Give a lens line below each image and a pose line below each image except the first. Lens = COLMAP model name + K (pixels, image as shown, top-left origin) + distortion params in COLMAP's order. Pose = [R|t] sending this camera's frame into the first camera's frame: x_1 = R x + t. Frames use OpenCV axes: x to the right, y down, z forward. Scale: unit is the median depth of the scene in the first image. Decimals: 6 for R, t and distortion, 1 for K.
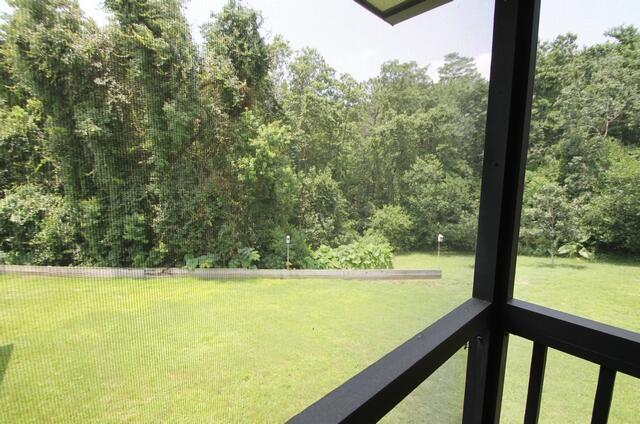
lens RADIAL K [[300.5, 0, 320.0], [0, 300.5, 212.1], [0, 0, 1]] dist [-0.009660, -0.002706]
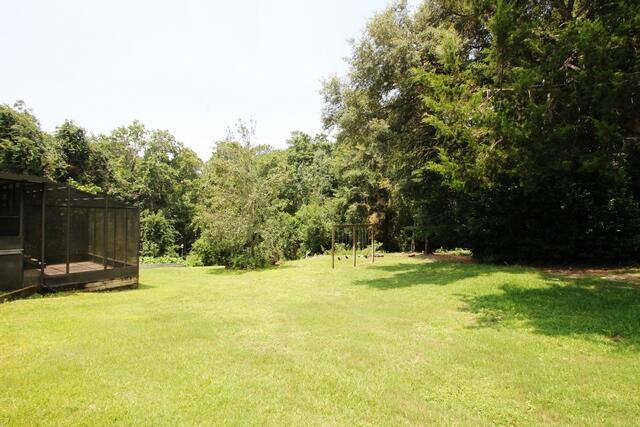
lens RADIAL K [[300.5, 0, 317.7], [0, 300.5, 217.4], [0, 0, 1]] dist [-0.009660, -0.002706]
pose [[0.980776, 0.010072, 0.194876, 0.915887], [0.015079, 0.991769, -0.127148, 0.163110], [-0.194553, 0.127643, 0.972552, -1.093172]]
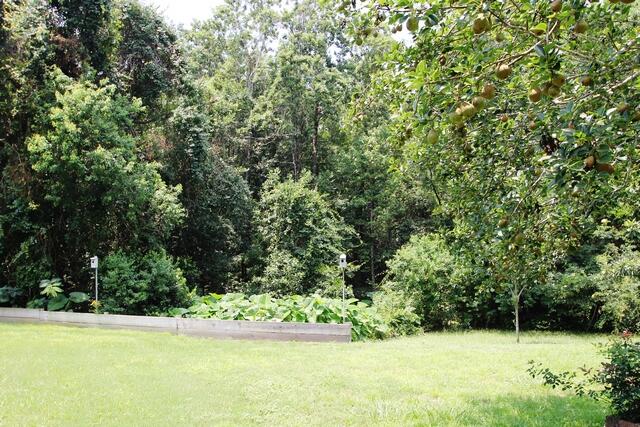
lens RADIAL K [[548.9, 0, 320.5], [0, 548.9, 215.5], [0, 0, 1]] dist [-0.015090, -0.005661]
pose [[0.944445, -0.026237, -0.327622, 0.707333], [-0.019219, 0.990694, -0.134743, 0.138298], [0.328108, 0.133554, 0.935151, 0.086571]]
